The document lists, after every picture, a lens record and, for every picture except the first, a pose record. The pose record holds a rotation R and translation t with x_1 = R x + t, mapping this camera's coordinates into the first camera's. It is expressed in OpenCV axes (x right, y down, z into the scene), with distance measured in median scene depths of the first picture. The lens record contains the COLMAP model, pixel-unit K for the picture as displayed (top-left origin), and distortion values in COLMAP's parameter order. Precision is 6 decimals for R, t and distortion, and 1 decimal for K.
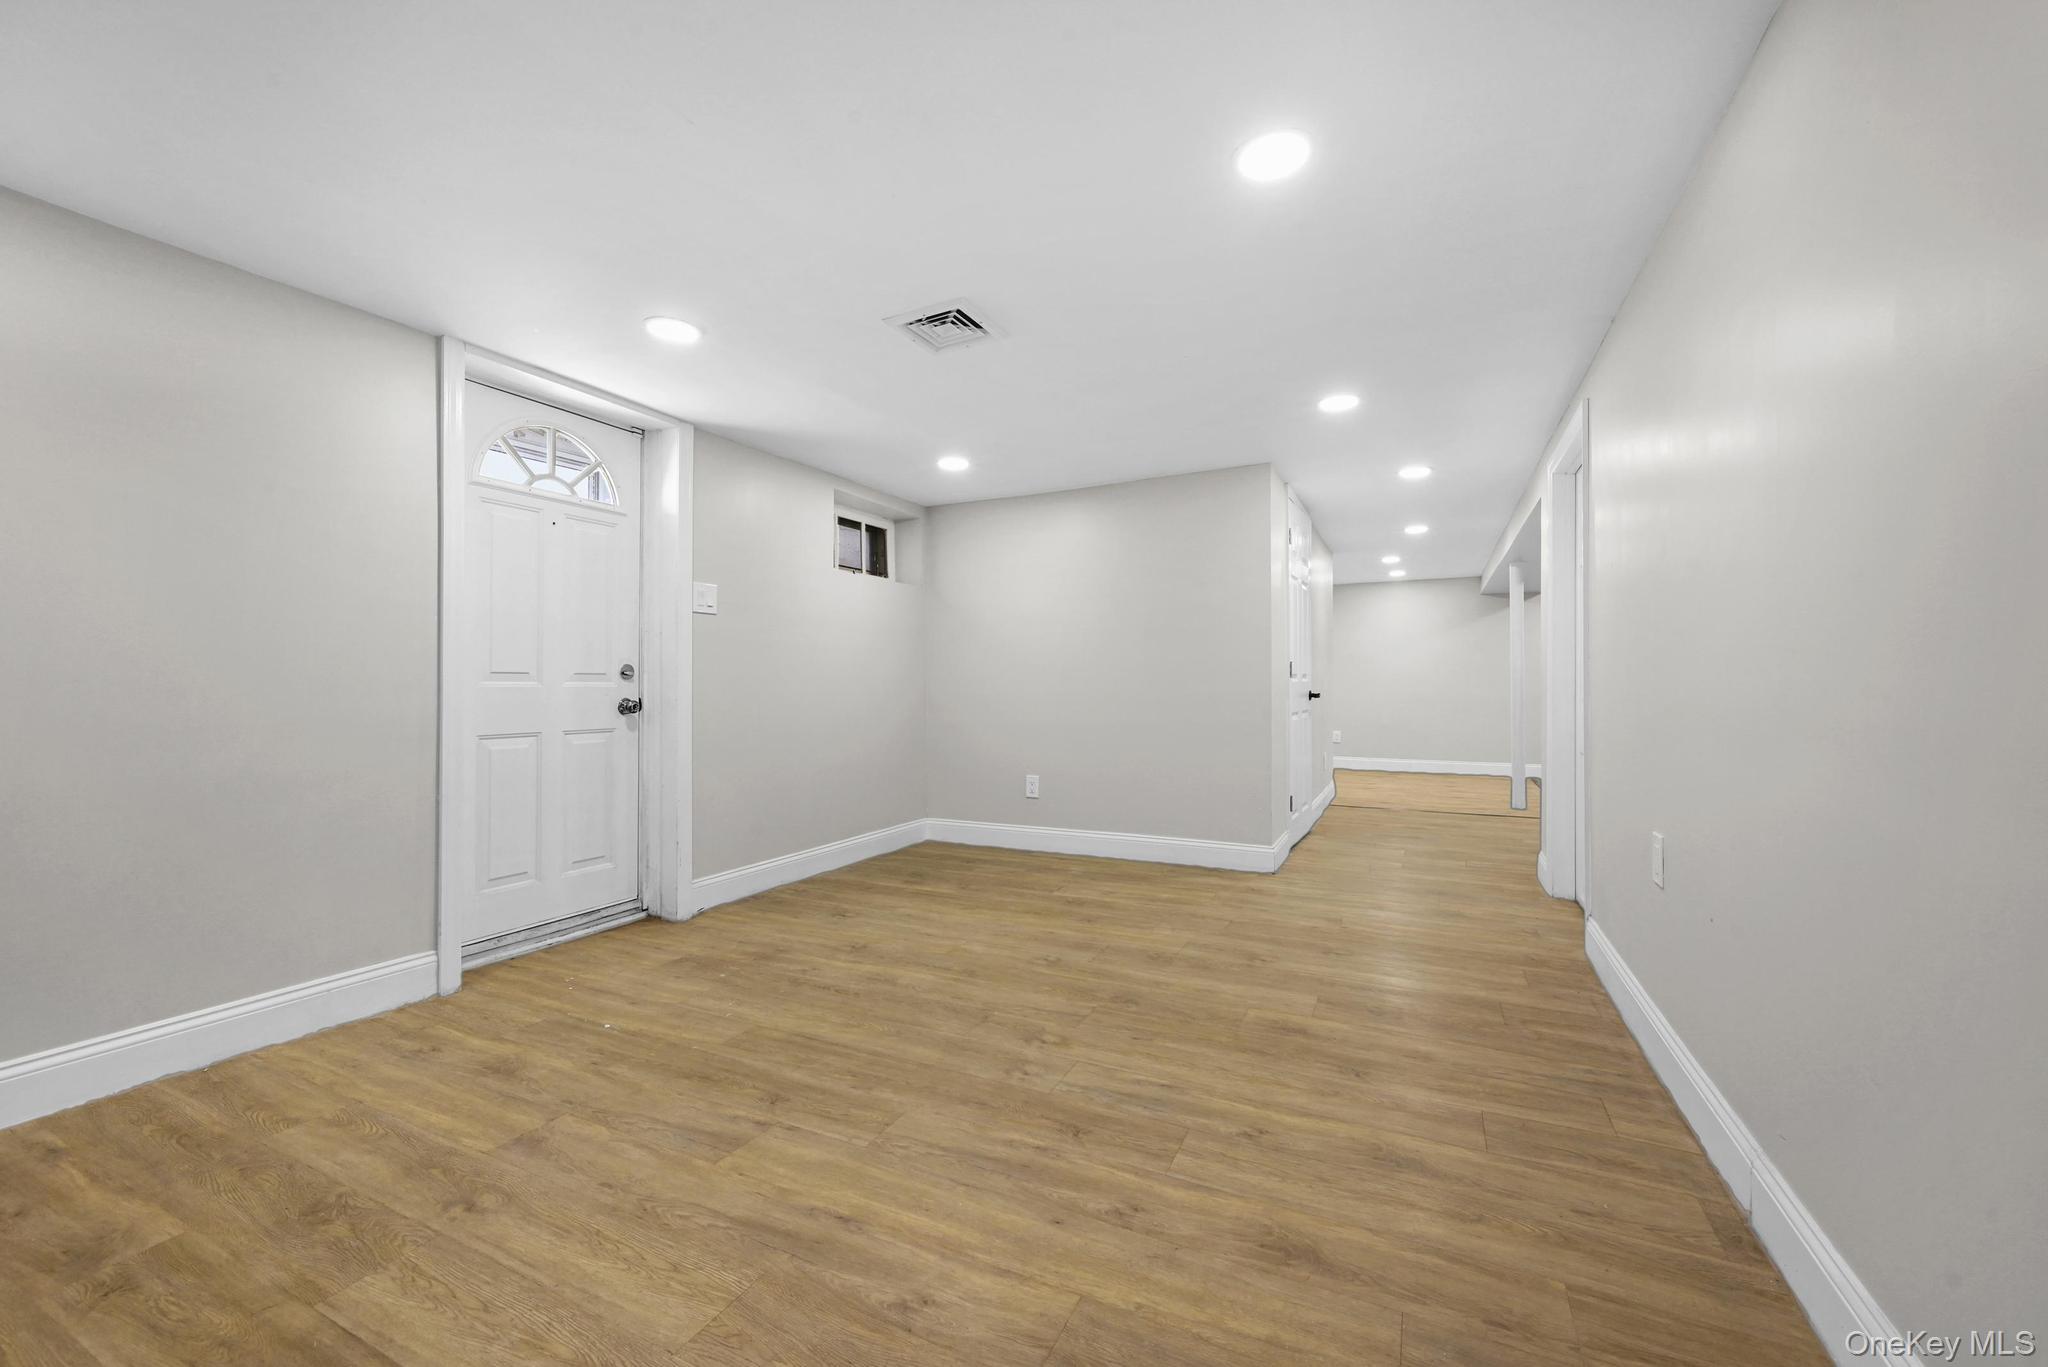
lens RADIAL K [[812.1, 0, 1030.9], [0, 812.1, 684.1], [0, 0, 1]] dist [-0.001108, 0.000087]
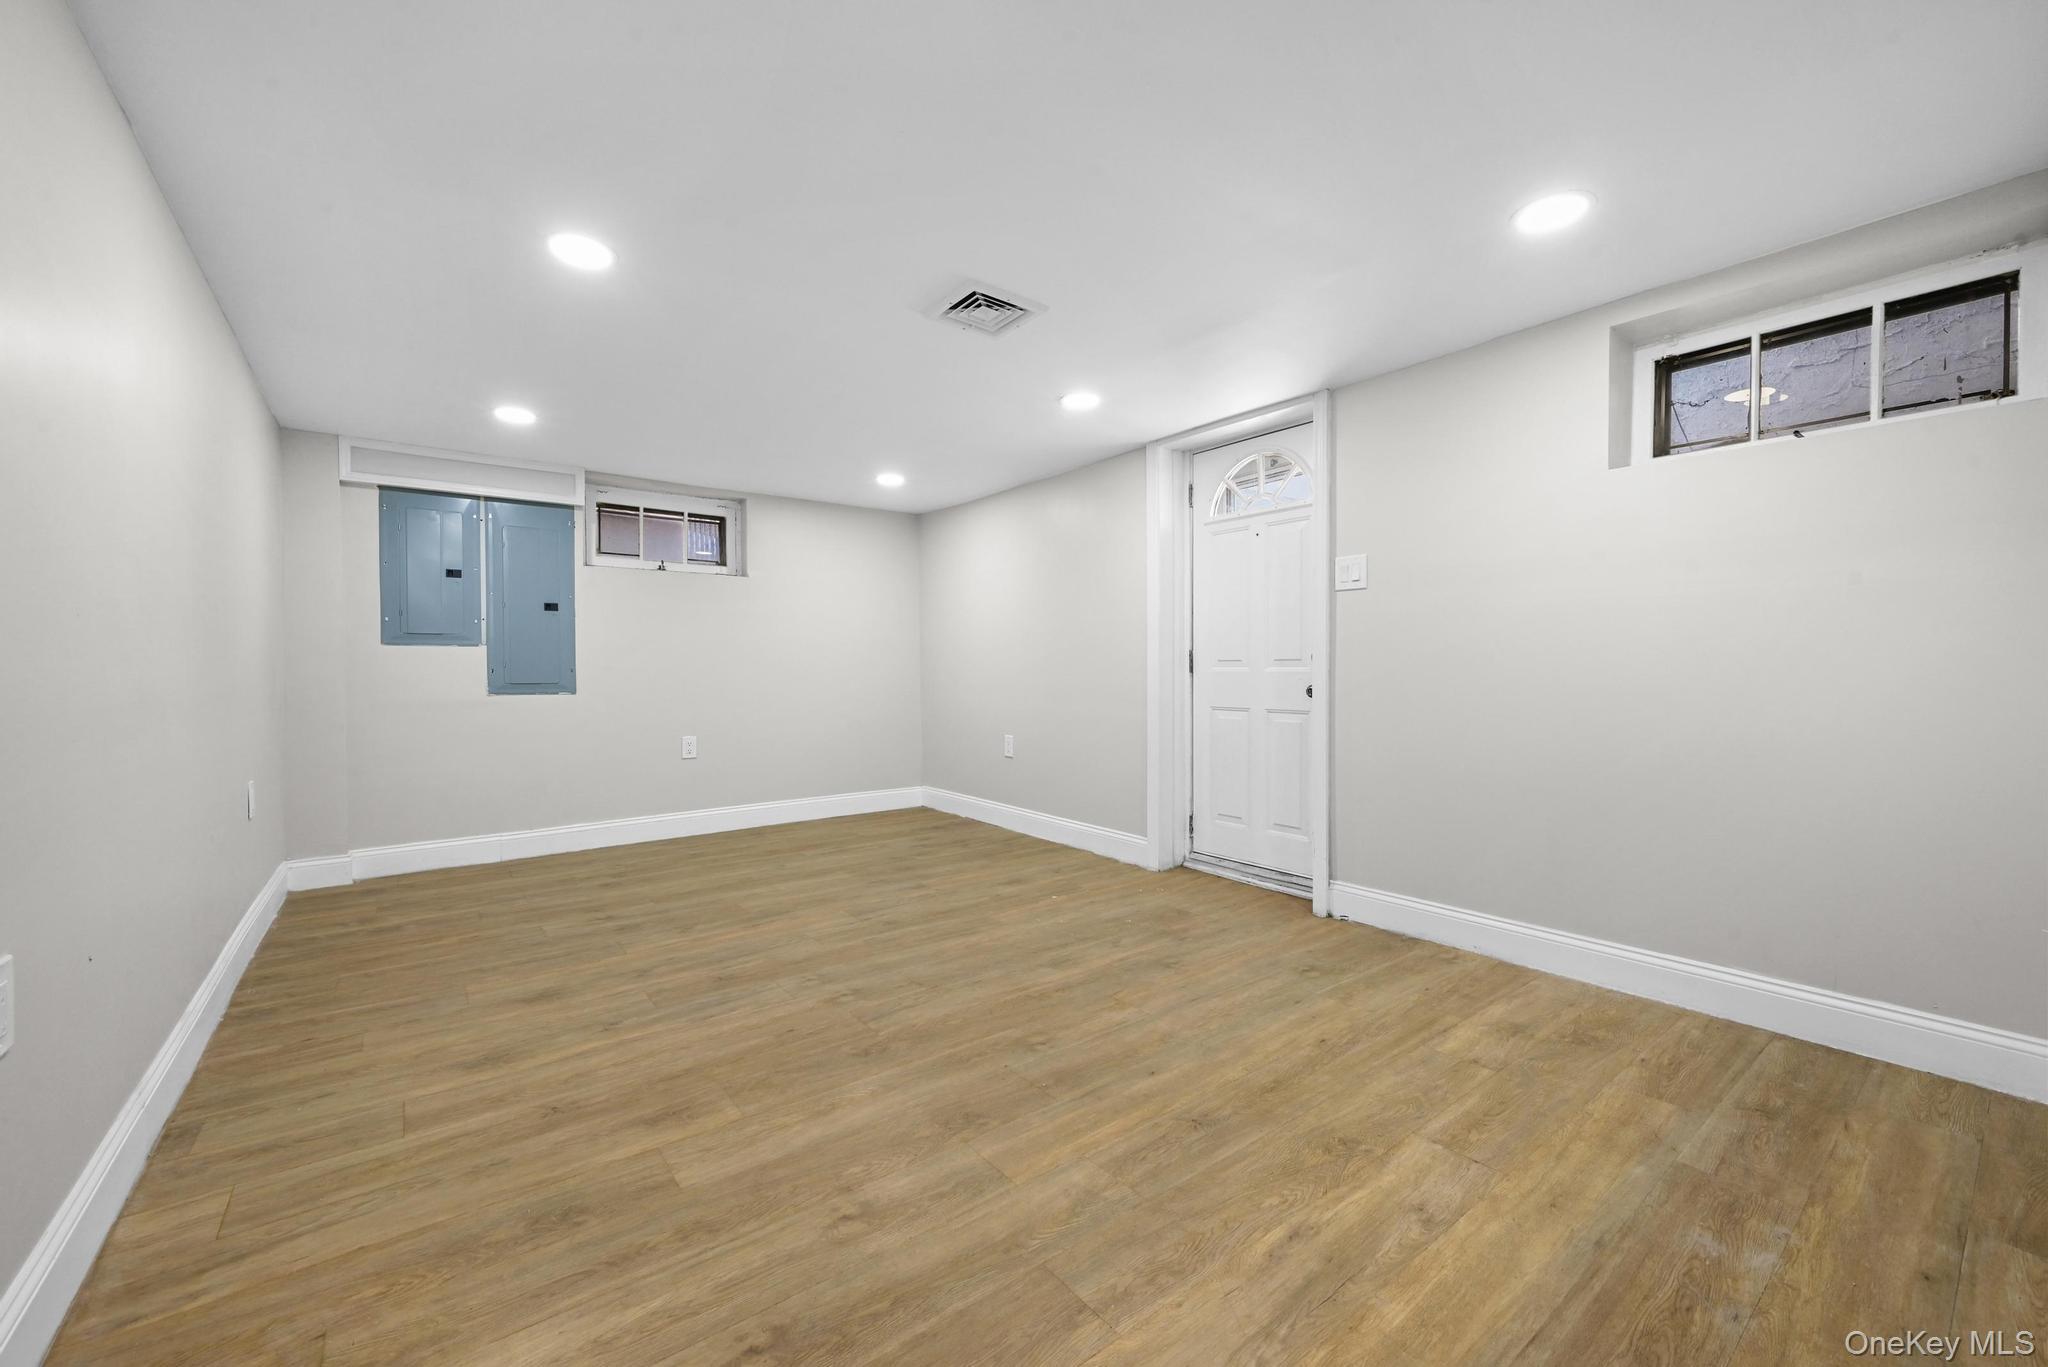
lens RADIAL K [[812.1, 0, 1029.6], [0, 812.1, 682.4], [0, 0, 1]] dist [-0.001108, 0.000087]
pose [[-0.449352, 0.016322, -0.893206, 0.820023], [0.004610, 0.999862, 0.015951, -0.001315], [0.893343, 0.003050, -0.449365, 1.598006]]
